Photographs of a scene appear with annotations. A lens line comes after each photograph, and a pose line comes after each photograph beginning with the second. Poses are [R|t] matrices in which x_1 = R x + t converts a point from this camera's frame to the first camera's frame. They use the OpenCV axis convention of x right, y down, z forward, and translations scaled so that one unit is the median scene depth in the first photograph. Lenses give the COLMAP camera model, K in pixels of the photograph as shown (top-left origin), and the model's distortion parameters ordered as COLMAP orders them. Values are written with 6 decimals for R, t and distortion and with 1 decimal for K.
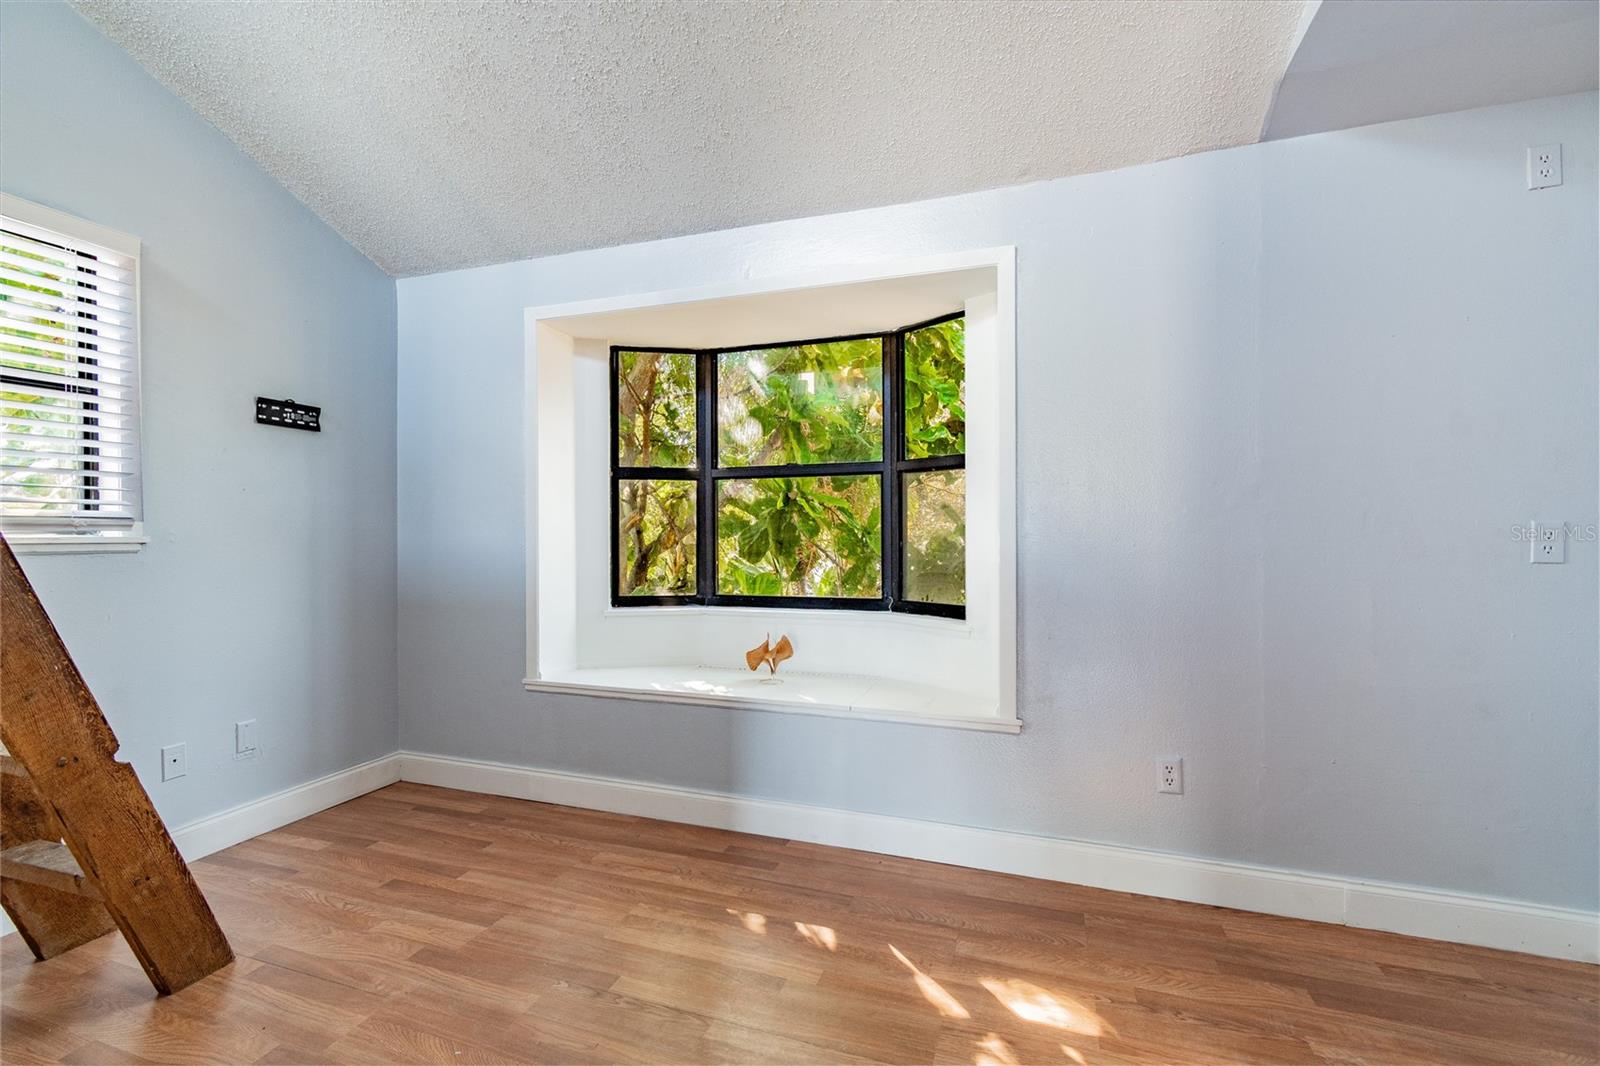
lens RADIAL K [[706.2, 0, 771.6], [0, 706.2, 540.1], [0, 0, 1]] dist [-0.000400, -0.000353]
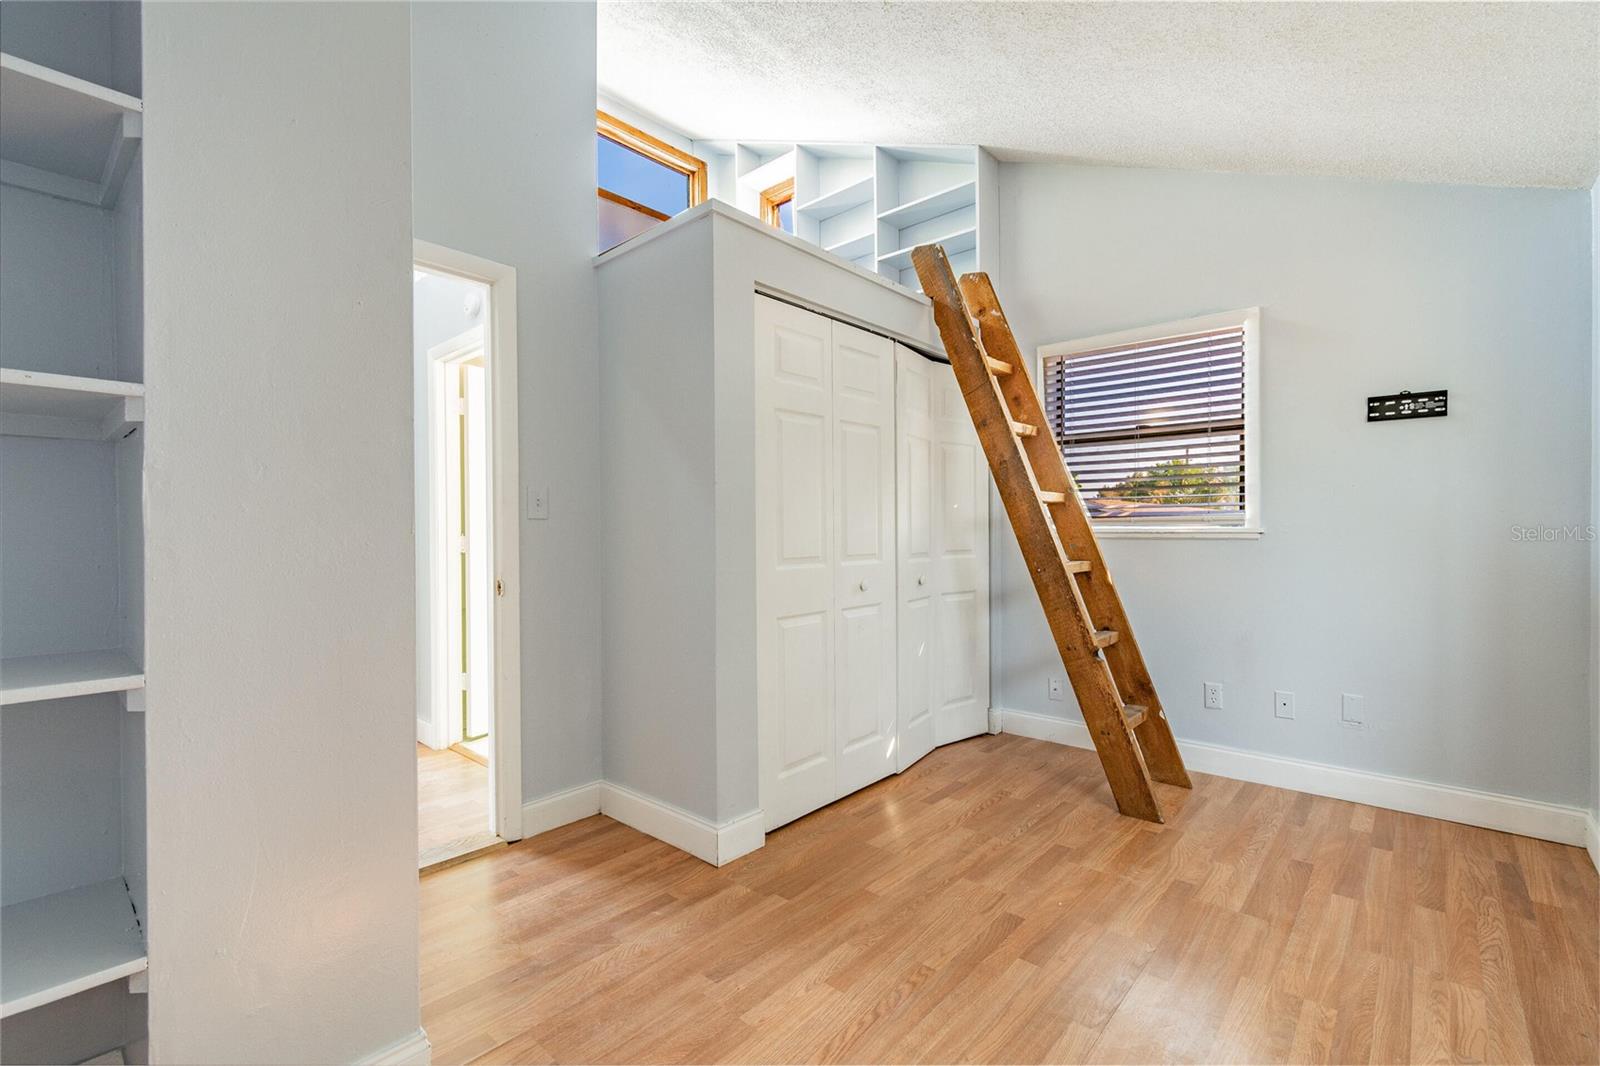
lens RADIAL K [[706.2, 0, 806.4], [0, 706.2, 528.3], [0, 0, 1]] dist [-0.000400, -0.000353]
pose [[-0.372494, 0.000913, -0.928034, 0.610905], [-0.000481, 0.999999, 0.001177, -0.004844], [0.928034, 0.000884, -0.372493, 0.628518]]
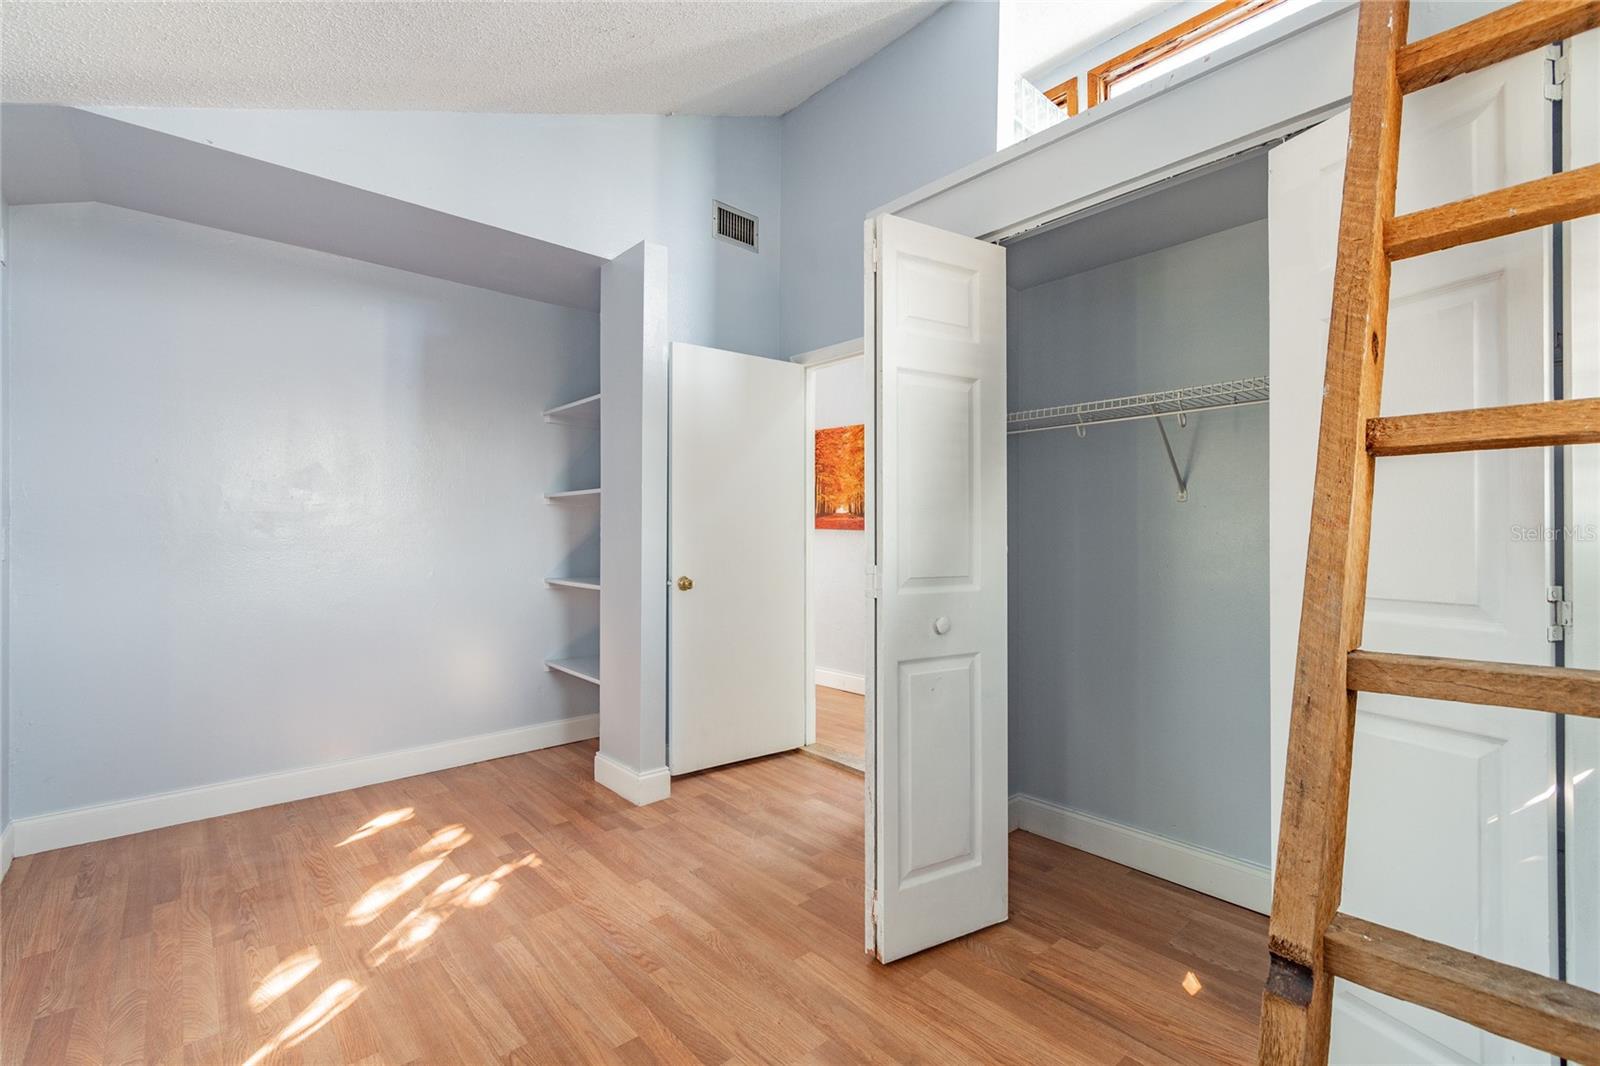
lens RADIAL K [[706.2, 0, 808.9], [0, 706.2, 532.0], [0, 0, 1]] dist [-0.000400, -0.000353]
pose [[-0.882384, -0.006451, 0.470486, -0.560955], [-0.005695, 0.999979, 0.003029, -0.018782], [-0.470496, -0.000007, -0.882402, 1.044453]]
